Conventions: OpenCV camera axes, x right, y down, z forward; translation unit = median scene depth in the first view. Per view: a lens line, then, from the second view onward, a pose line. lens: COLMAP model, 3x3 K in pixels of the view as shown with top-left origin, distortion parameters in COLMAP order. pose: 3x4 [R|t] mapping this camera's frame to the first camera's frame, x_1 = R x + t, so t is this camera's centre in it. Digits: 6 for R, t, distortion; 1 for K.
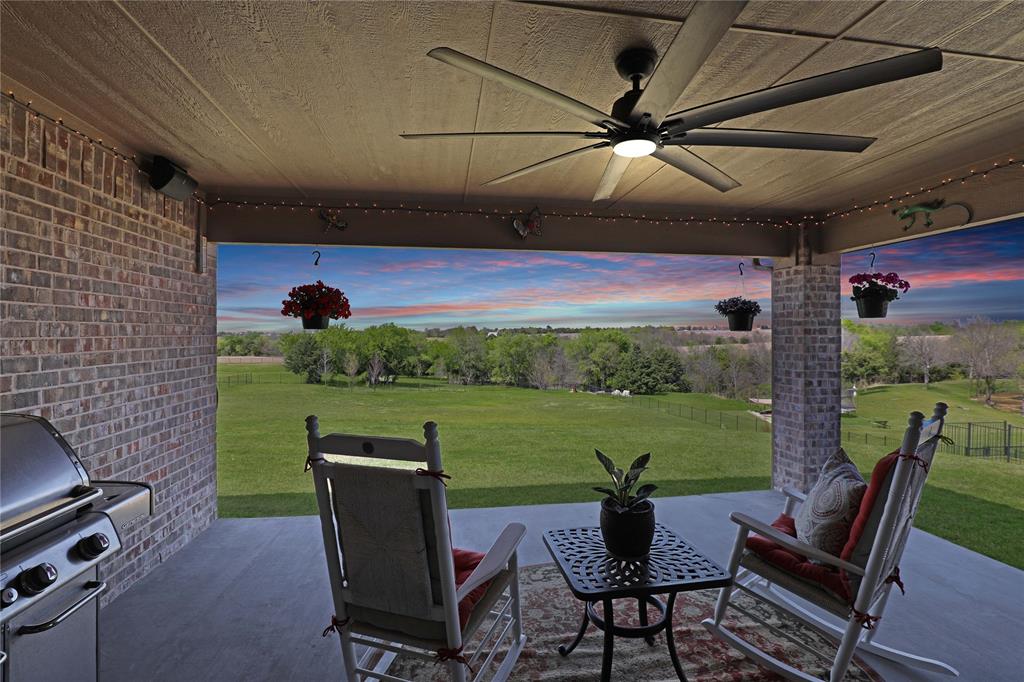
lens RADIAL K [[493.9, 0, 511.4], [0, 493.9, 336.4], [0, 0, 1]] dist [-0.016063, 0.000852]
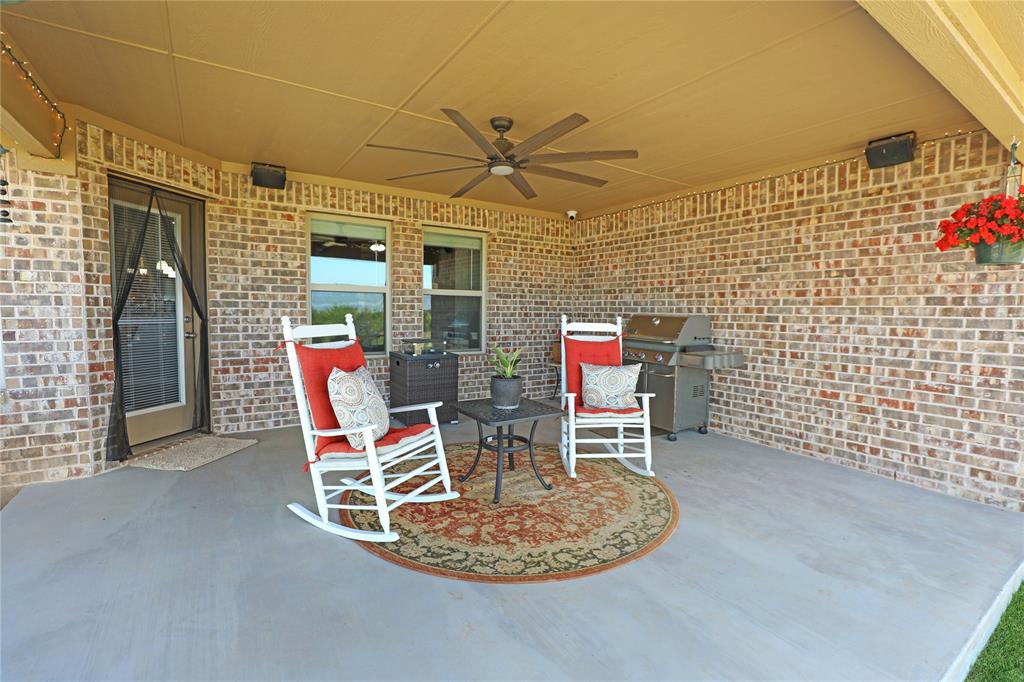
lens RADIAL K [[458.6, 0, 516.6], [0, 458.6, 338.9], [0, 0, 1]] dist [-0.000892, -0.000072]
pose [[-0.900951, 0.008903, -0.433831, 0.652429], [-0.022565, 0.997475, 0.067332, 0.083355], [0.433335, 0.070452, -0.898475, 1.788263]]
